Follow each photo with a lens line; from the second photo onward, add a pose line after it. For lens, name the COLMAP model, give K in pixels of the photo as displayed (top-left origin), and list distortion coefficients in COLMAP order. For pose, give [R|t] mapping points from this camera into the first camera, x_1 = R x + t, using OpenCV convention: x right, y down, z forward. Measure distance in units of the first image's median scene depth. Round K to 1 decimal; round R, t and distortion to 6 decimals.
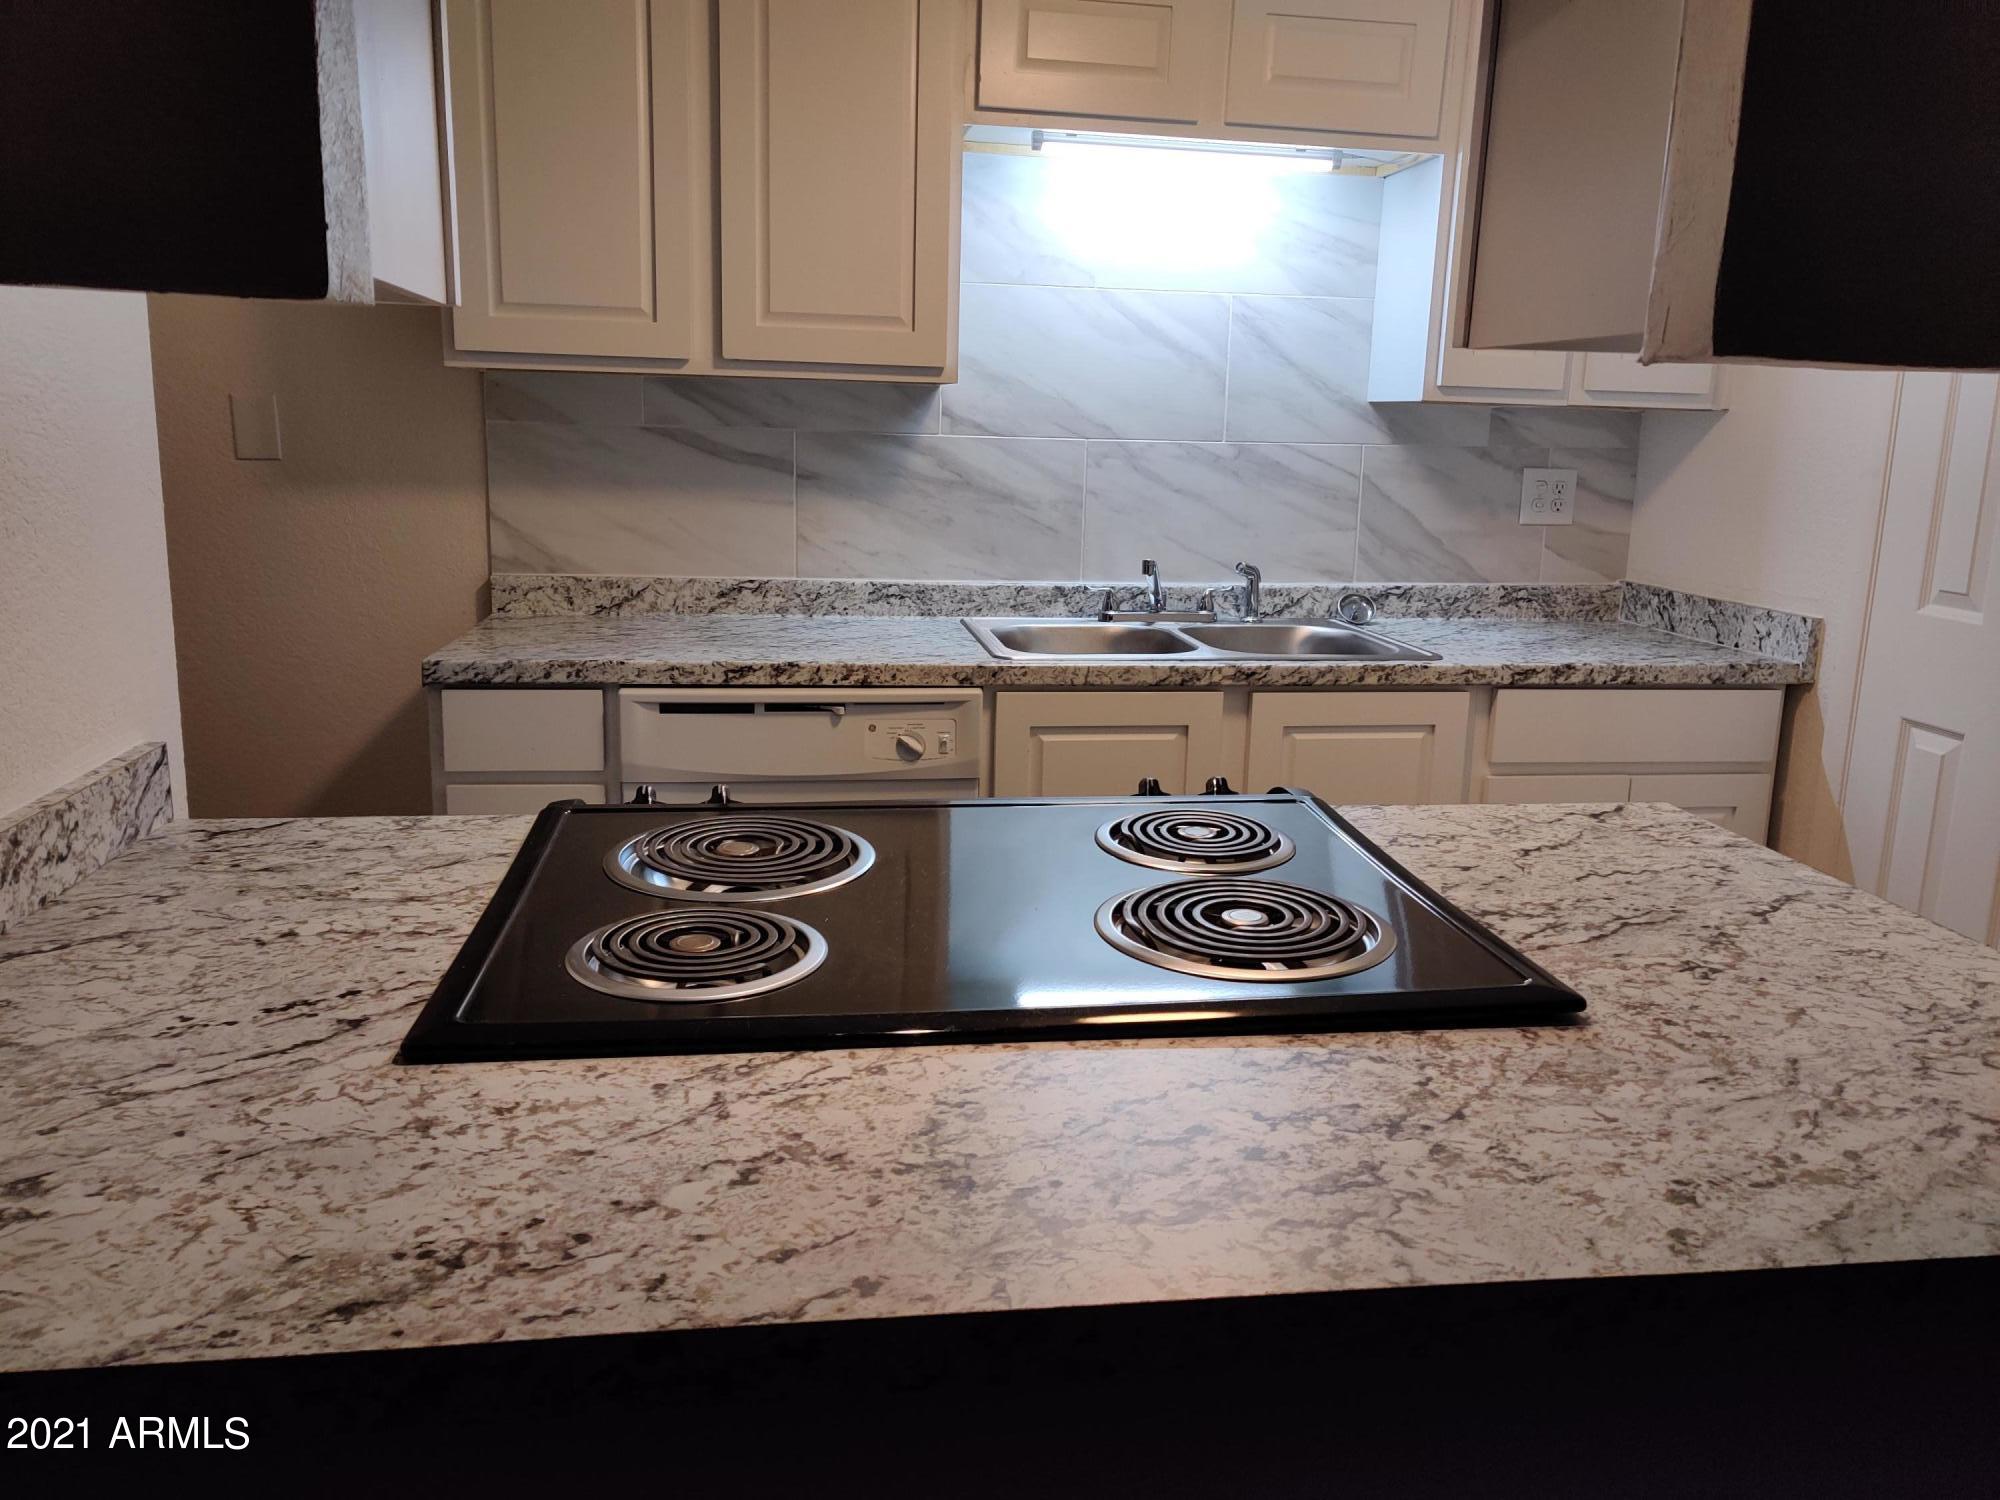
lens RADIAL K [[1503.9, 0, 1003.6], [0, 1503.9, 742.4], [0, 0, 1]] dist [0.019627, 0.019563]
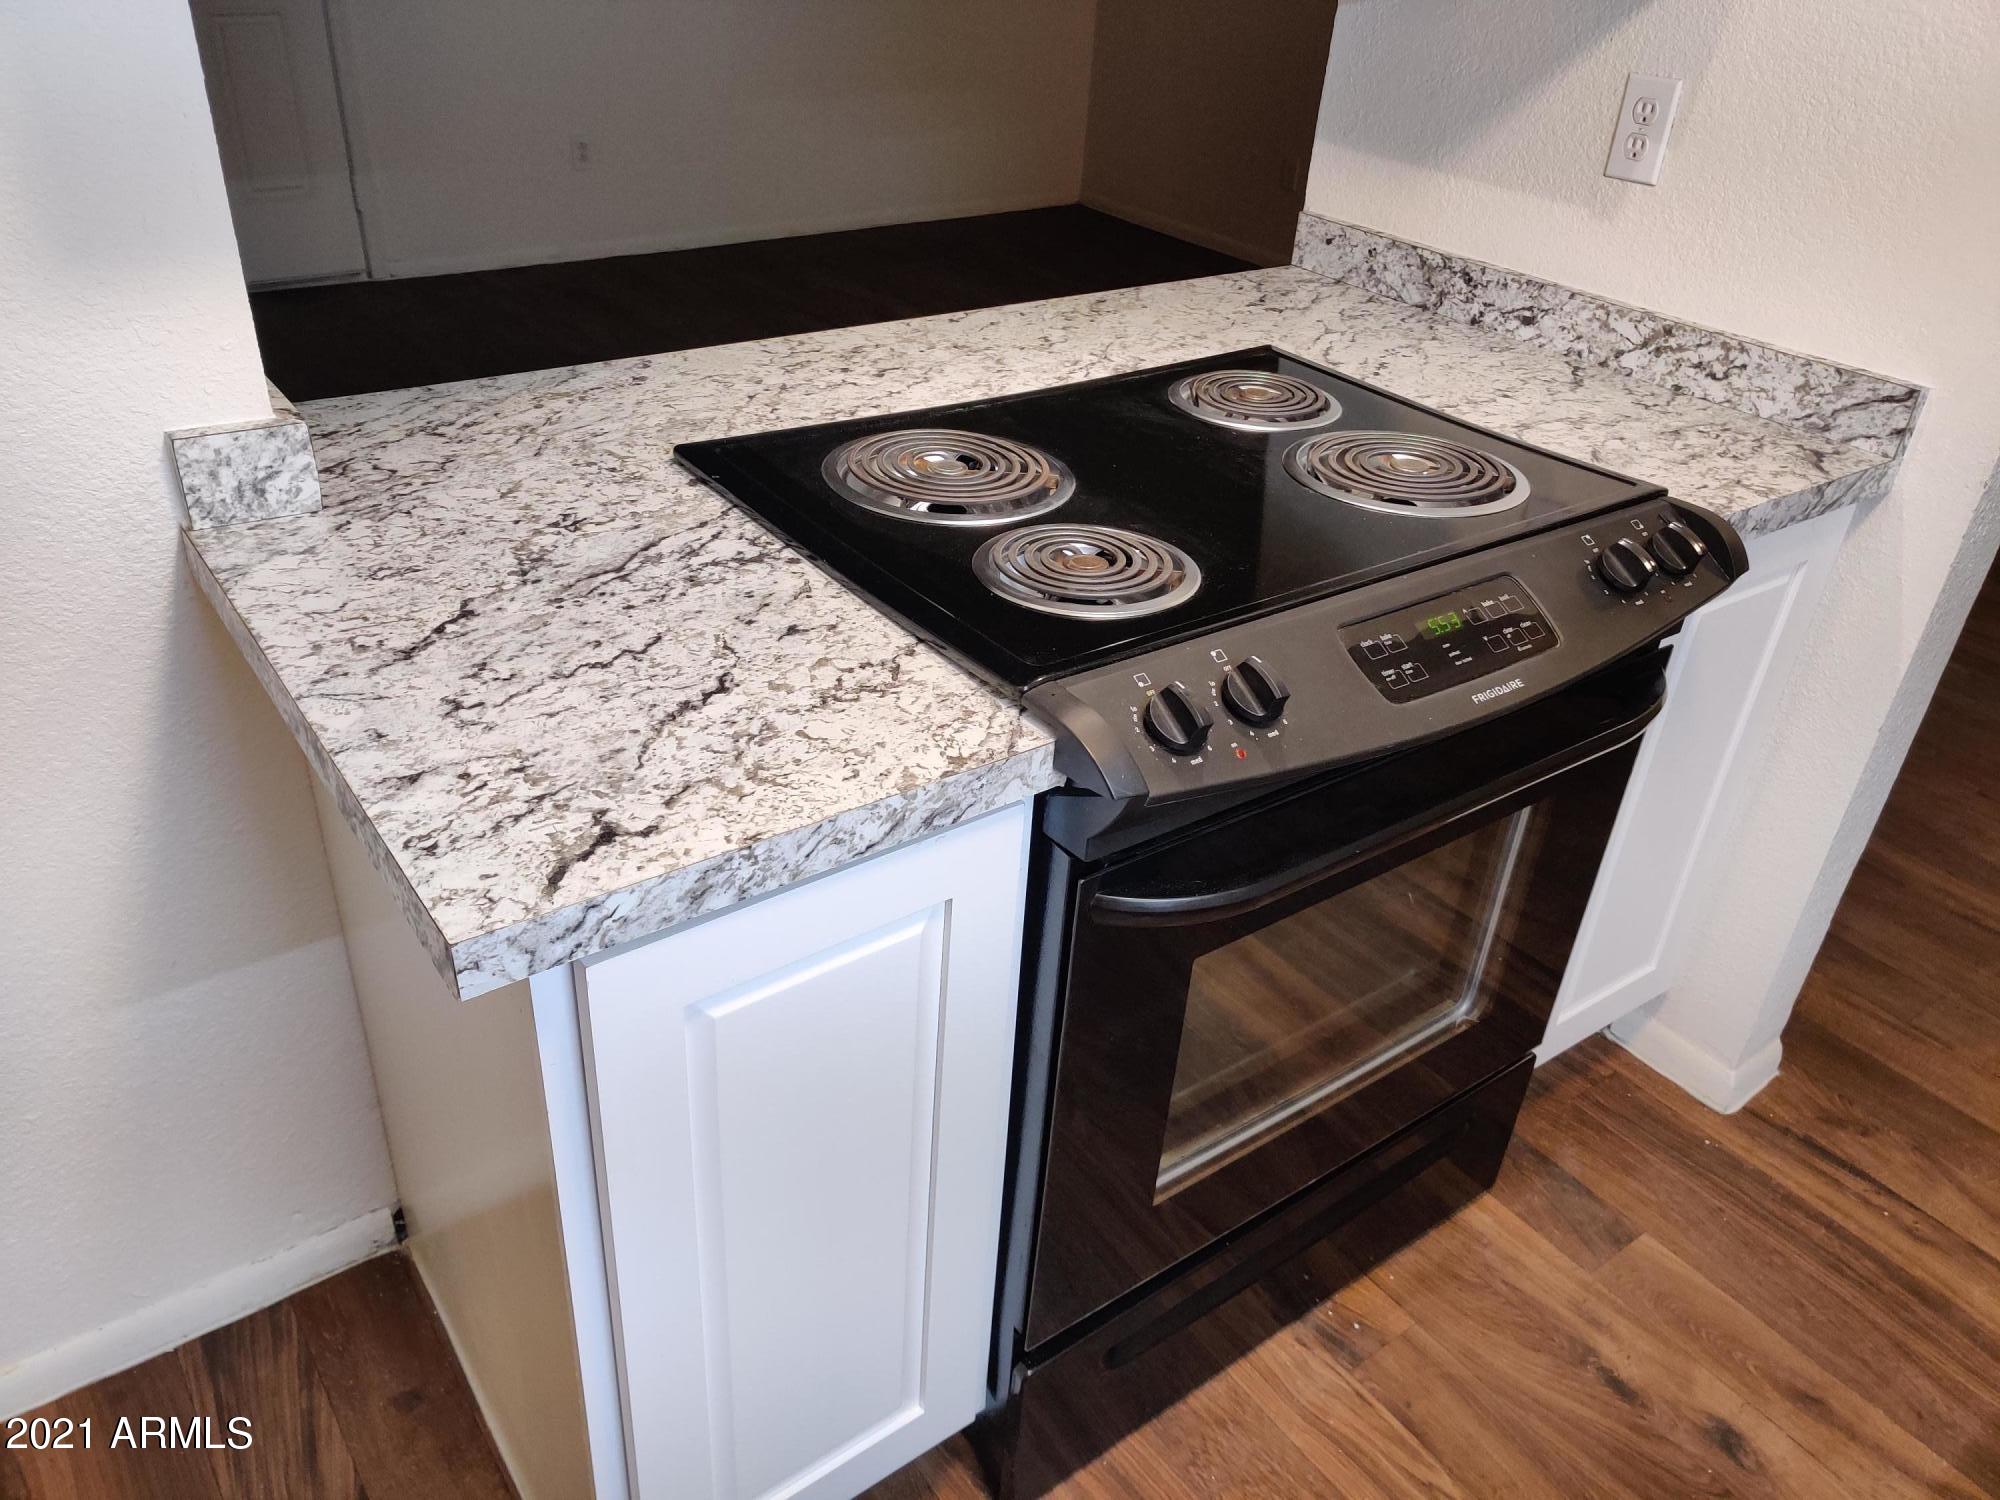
lens RADIAL K [[1503.9, 0, 991.1], [0, 1503.9, 752.9], [0, 0, 1]] dist [0.019627, 0.019563]
pose [[-0.879500, 0.181843, -0.439788, 0.729481], [-0.178850, 0.730080, 0.659542, -0.531714], [0.441014, 0.658723, -0.609583, 1.991758]]
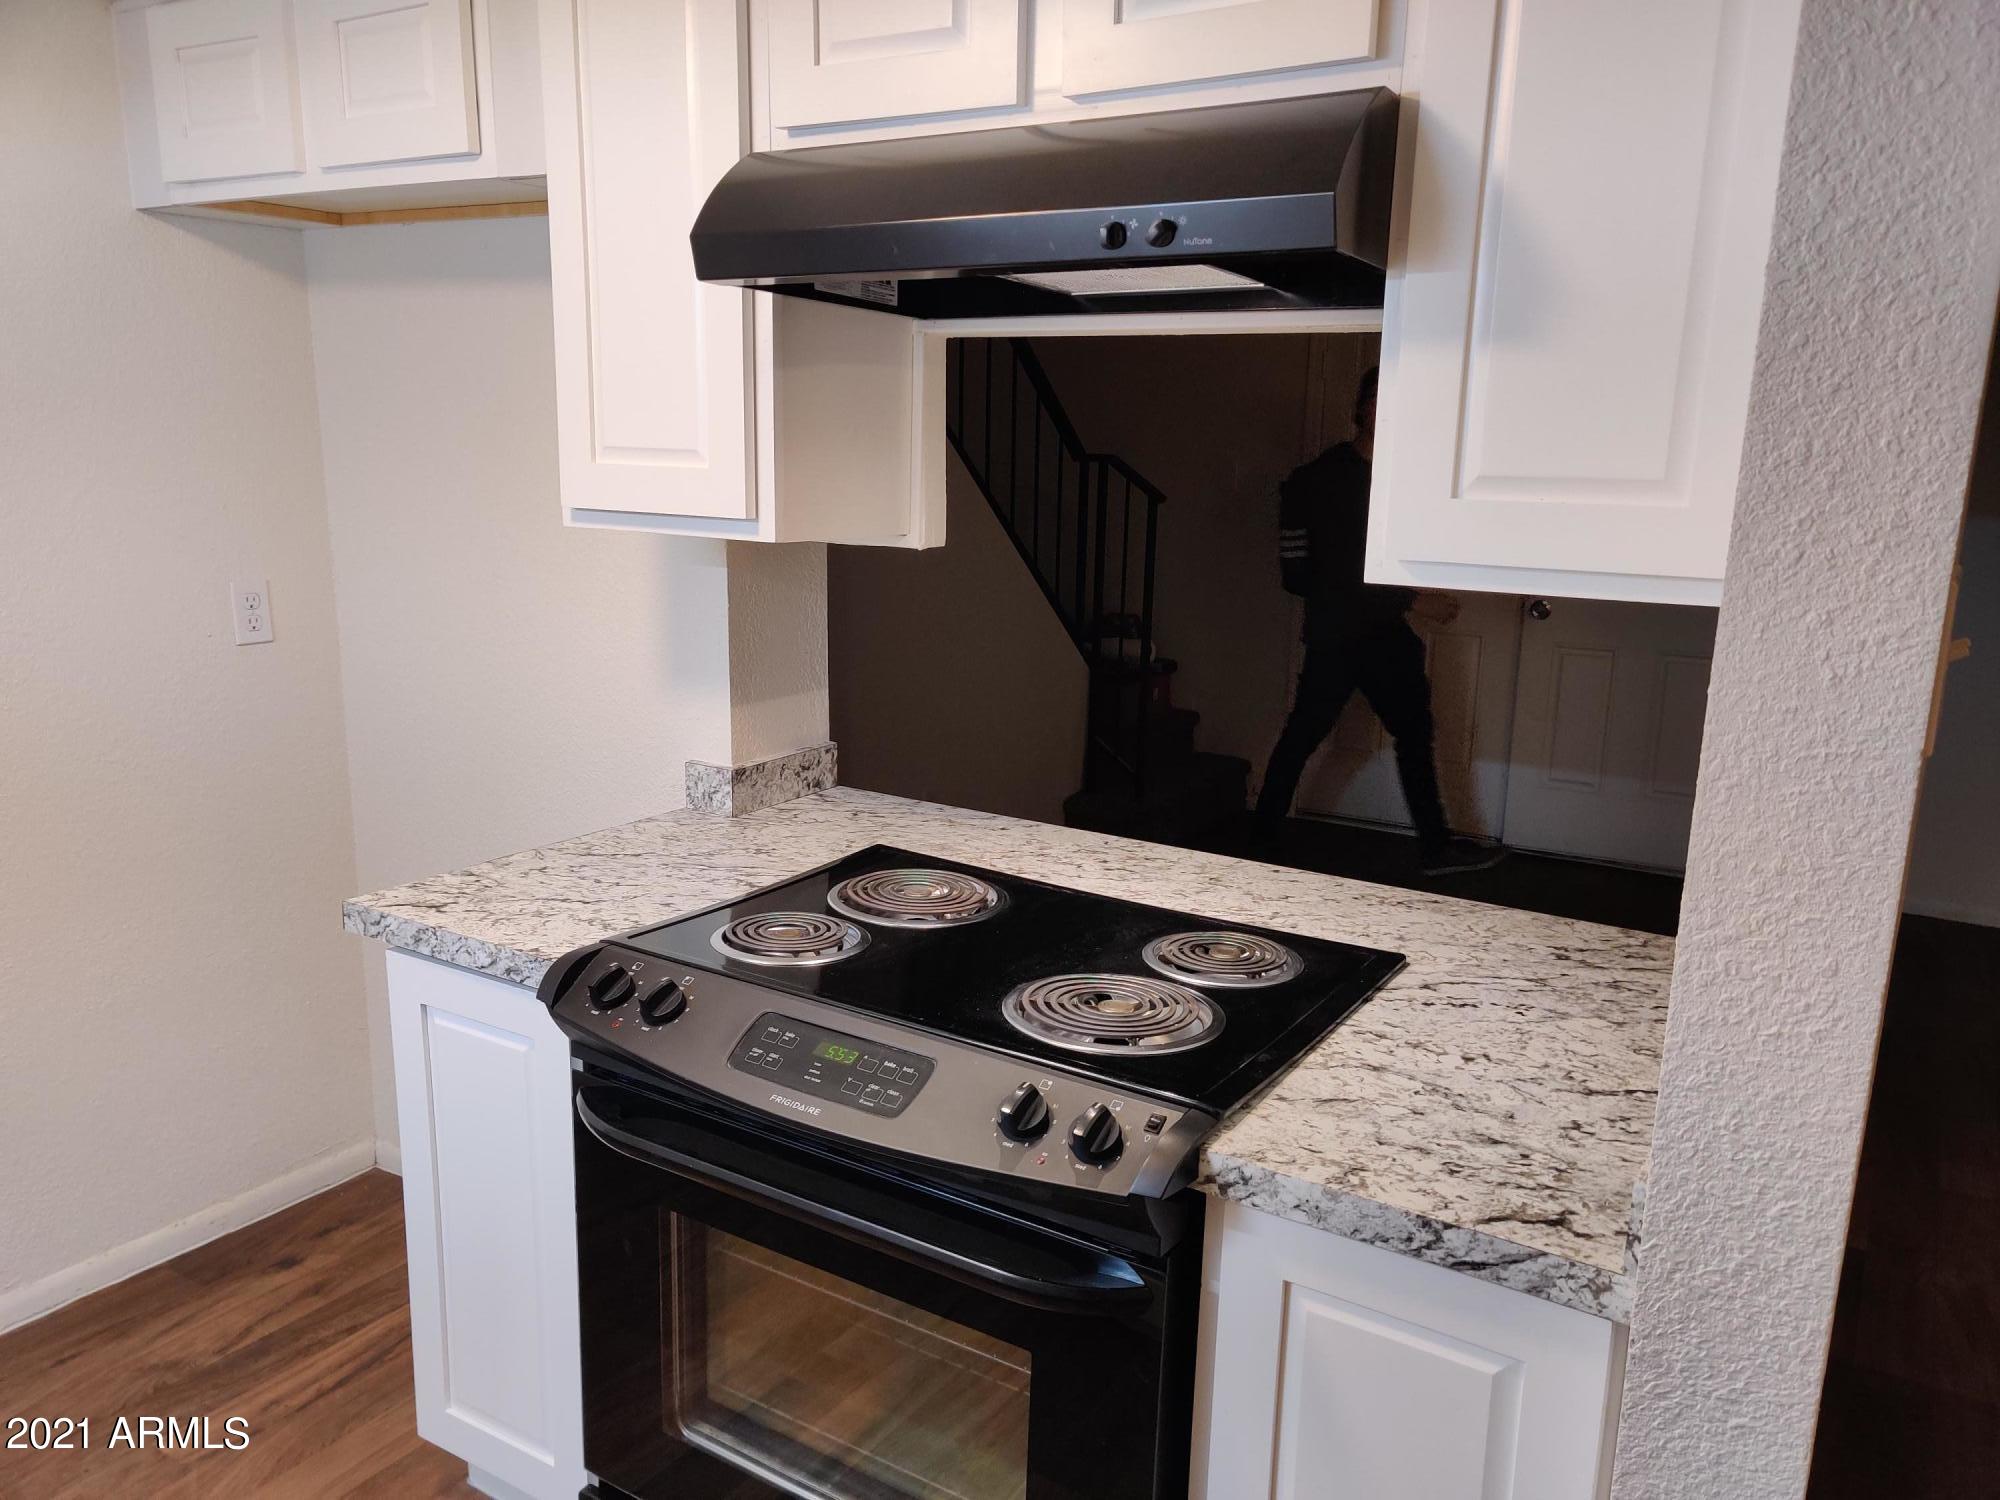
lens RADIAL K [[1503.9, 0, 1006.0], [0, 1503.9, 749.9], [0, 0, 1]] dist [0.019627, 0.019563]
pose [[-0.768028, -0.176482, 0.615619, -0.961064], [0.091826, 0.920999, 0.378587, -0.685309], [-0.633798, 0.347295, -0.691148, 2.151343]]
